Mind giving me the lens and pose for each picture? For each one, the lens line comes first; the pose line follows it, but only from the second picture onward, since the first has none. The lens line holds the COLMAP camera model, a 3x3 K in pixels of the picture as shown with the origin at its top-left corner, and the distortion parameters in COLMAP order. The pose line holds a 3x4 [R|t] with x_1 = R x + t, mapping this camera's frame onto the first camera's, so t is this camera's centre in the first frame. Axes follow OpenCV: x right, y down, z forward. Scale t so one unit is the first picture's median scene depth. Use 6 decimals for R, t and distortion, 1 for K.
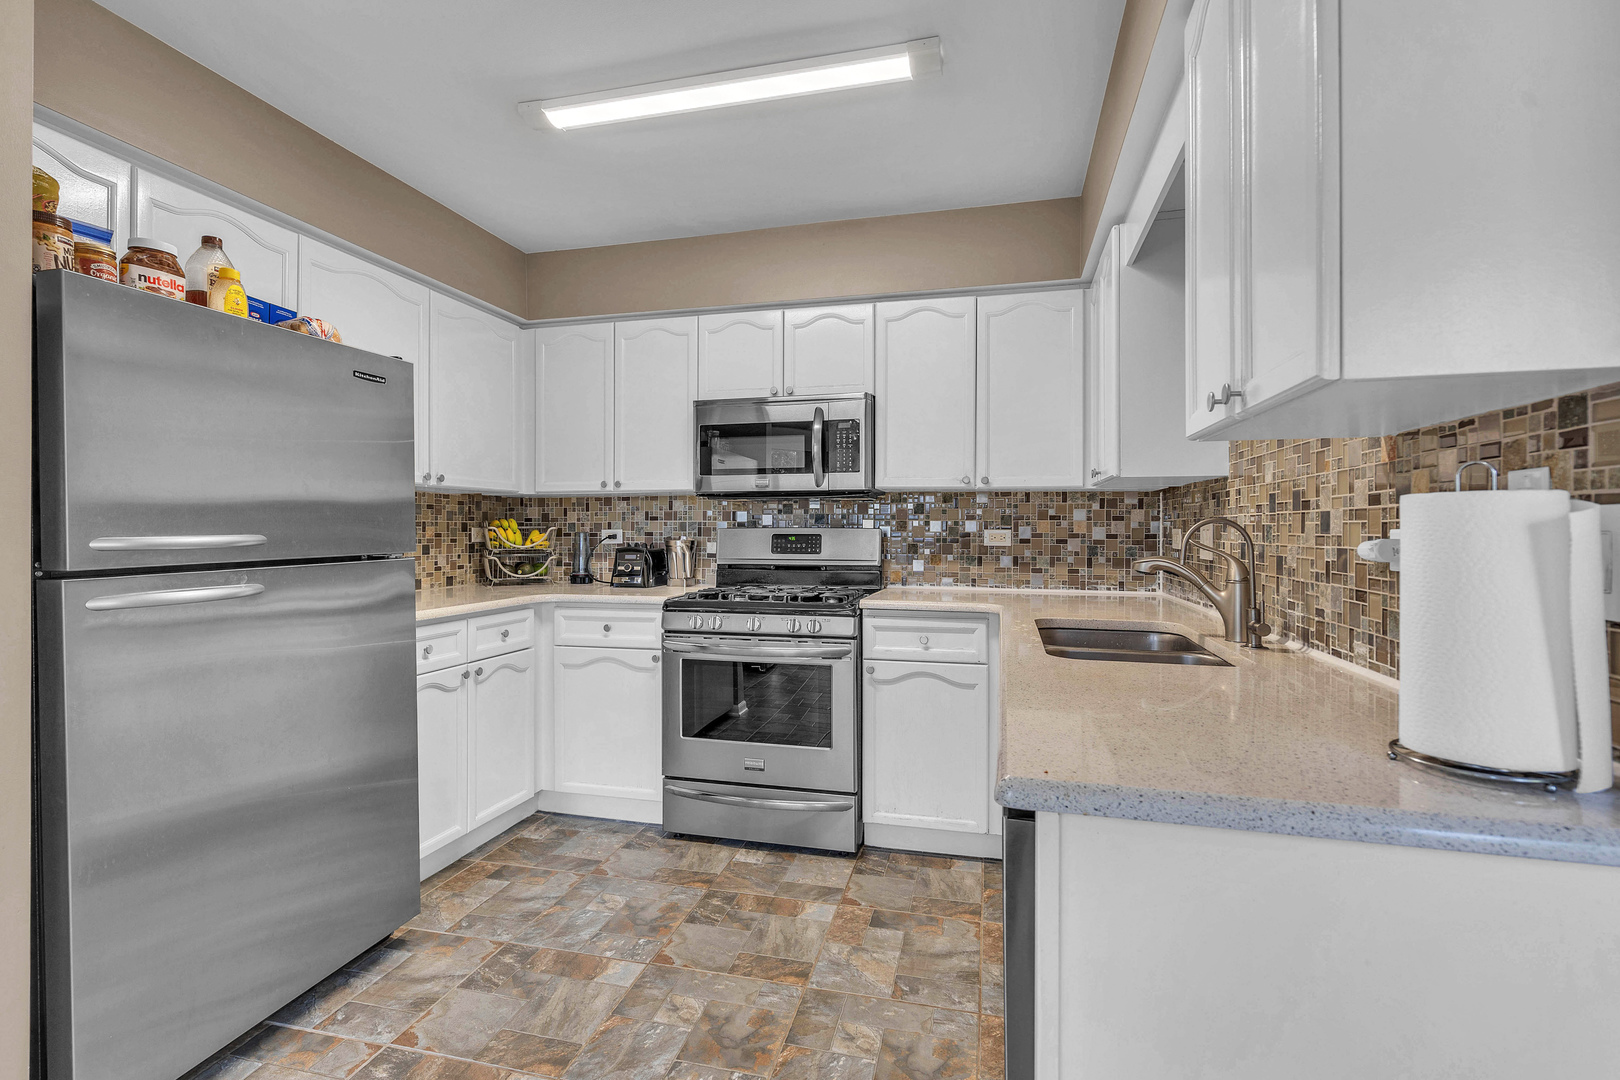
lens RADIAL K [[751.7, 0, 814.9], [0, 751.7, 532.2], [0, 0, 1]] dist [-0.001036, 0.000939]
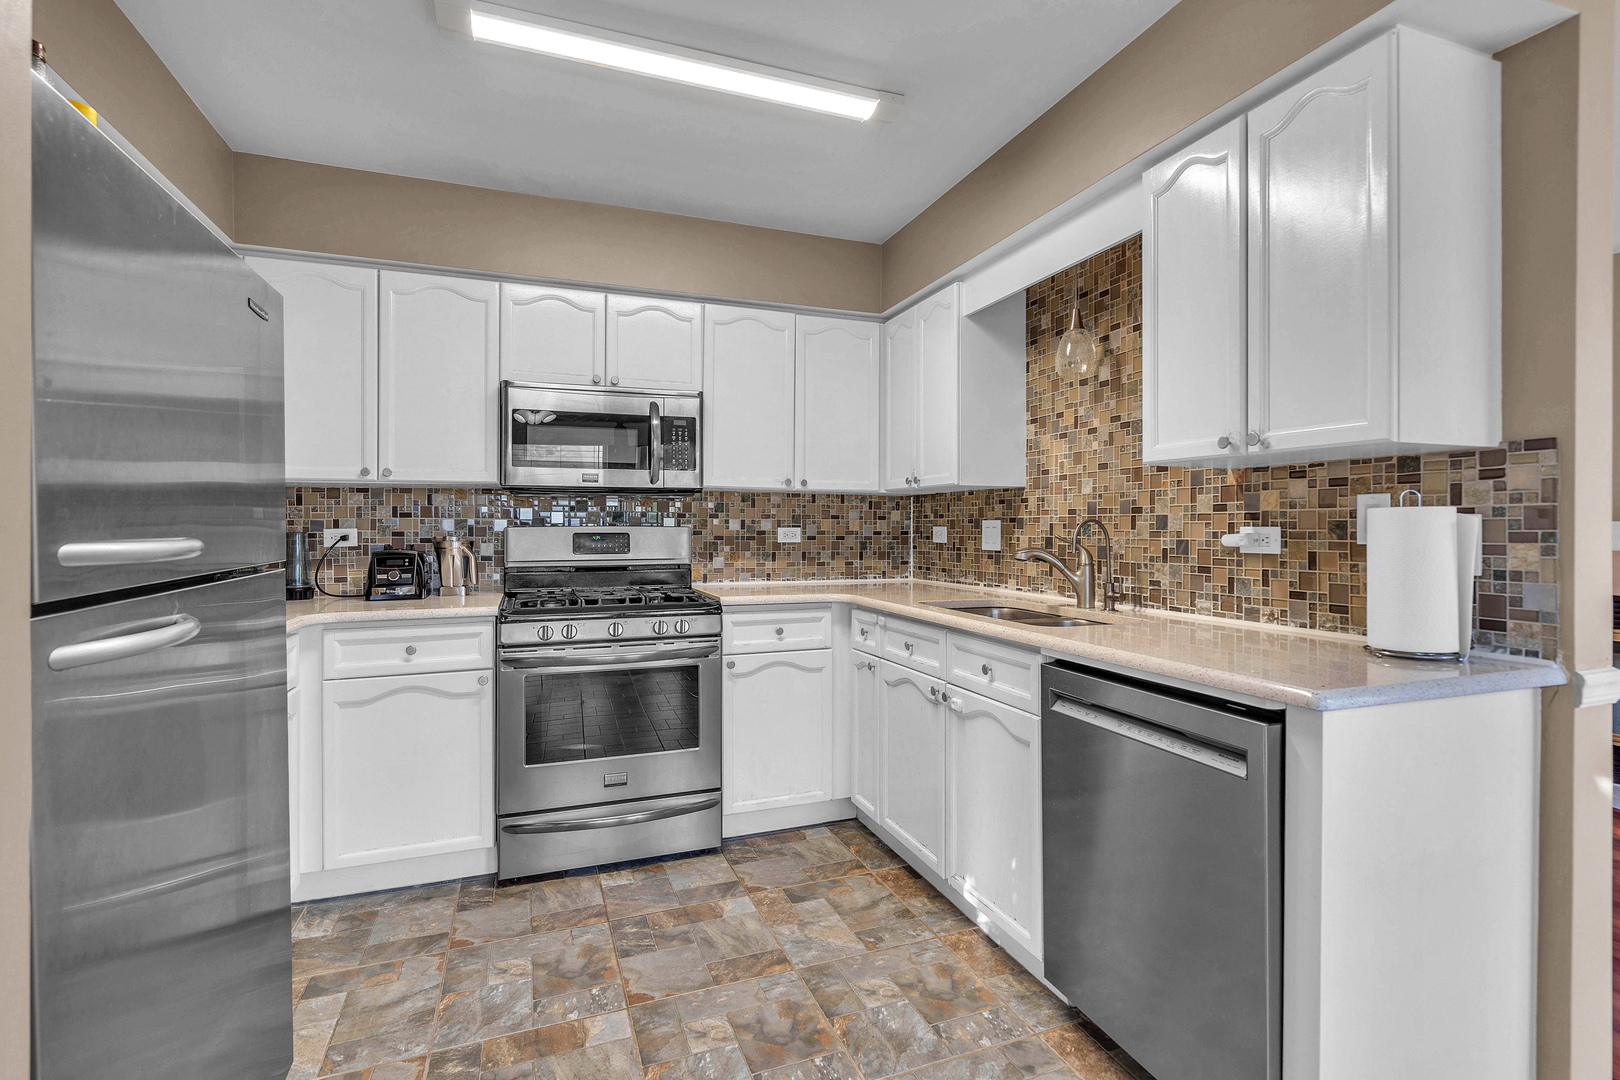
lens RADIAL K [[733.1, 0, 850.4], [0, 733.1, 532.0], [0, 0, 1]] dist [0.001816, 0.000574]
pose [[0.821466, -0.006107, 0.570224, -0.329759], [0.004479, 0.999981, 0.004256, -0.001352], [-0.570239, -0.000942, 0.821478, 0.079362]]
